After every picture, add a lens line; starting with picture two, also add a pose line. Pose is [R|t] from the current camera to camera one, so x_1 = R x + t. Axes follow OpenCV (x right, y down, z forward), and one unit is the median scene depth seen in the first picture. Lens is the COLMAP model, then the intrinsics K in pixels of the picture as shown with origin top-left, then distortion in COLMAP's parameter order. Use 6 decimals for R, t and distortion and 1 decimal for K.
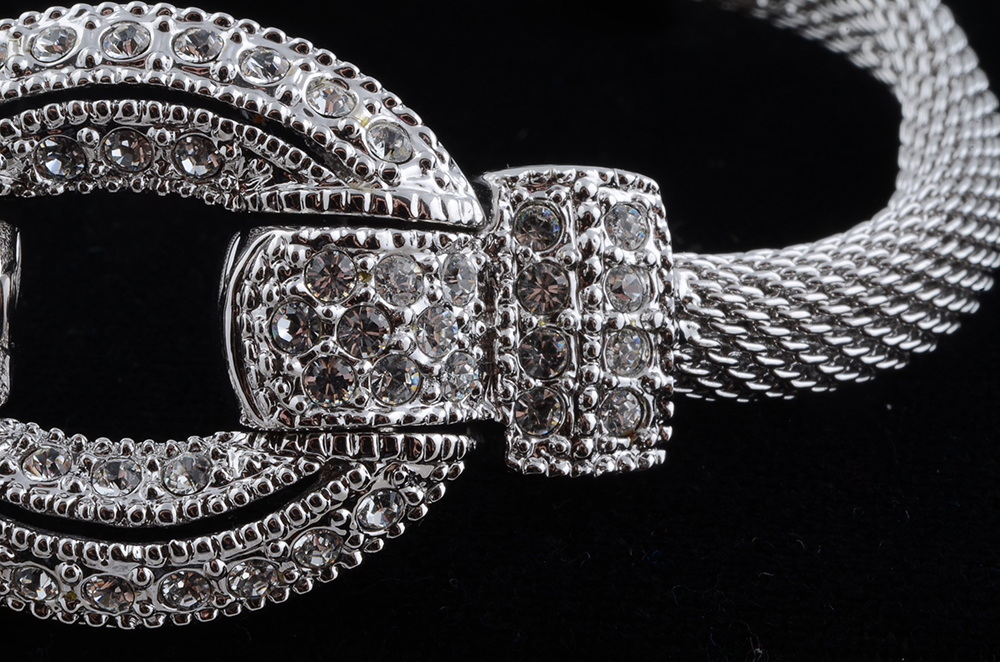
lens RADIAL K [[3213.5, 0, 500.0], [0, 3213.5, 331.0], [0, 0, 1]] dist [-0.110723, 1.341623]
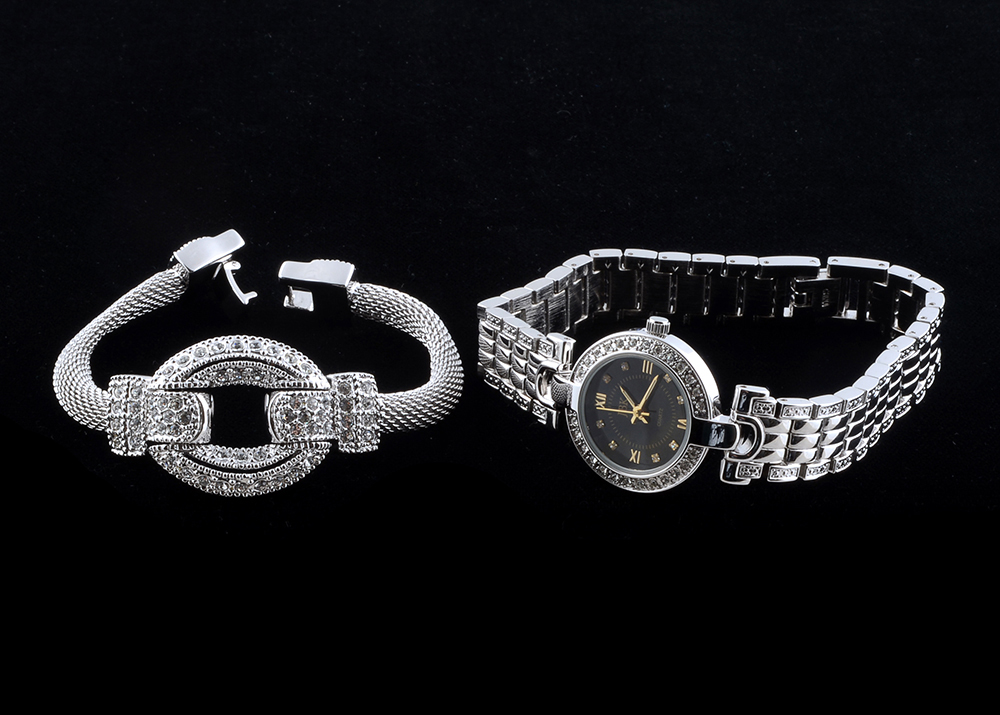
lens RADIAL K [[3446.9, 0, 500.0], [0, 3446.9, 357.5], [0, 0, 1]] dist [-0.035229, 0.463289]
pose [[0.984379, -0.043740, 0.170543, -0.516739], [0.051895, 0.997698, -0.043655, 0.122767], [-0.168241, 0.051823, 0.984383, -3.168048]]
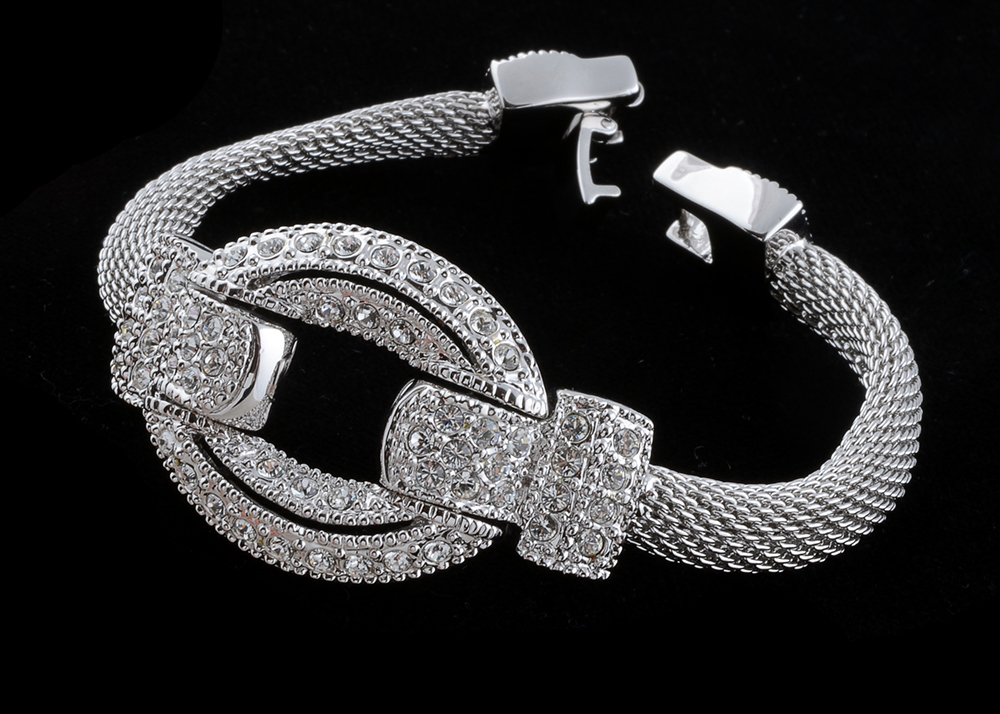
lens RADIAL K [[3446.9, 0, 500.0], [0, 3446.9, 357.0], [0, 0, 1]] dist [-0.035229, 0.463289]
pose [[0.940606, 0.308092, -0.142617, 0.233347], [-0.309161, 0.950889, 0.015160, -0.086188], [0.140284, 0.029832, 0.989662, -0.884839]]
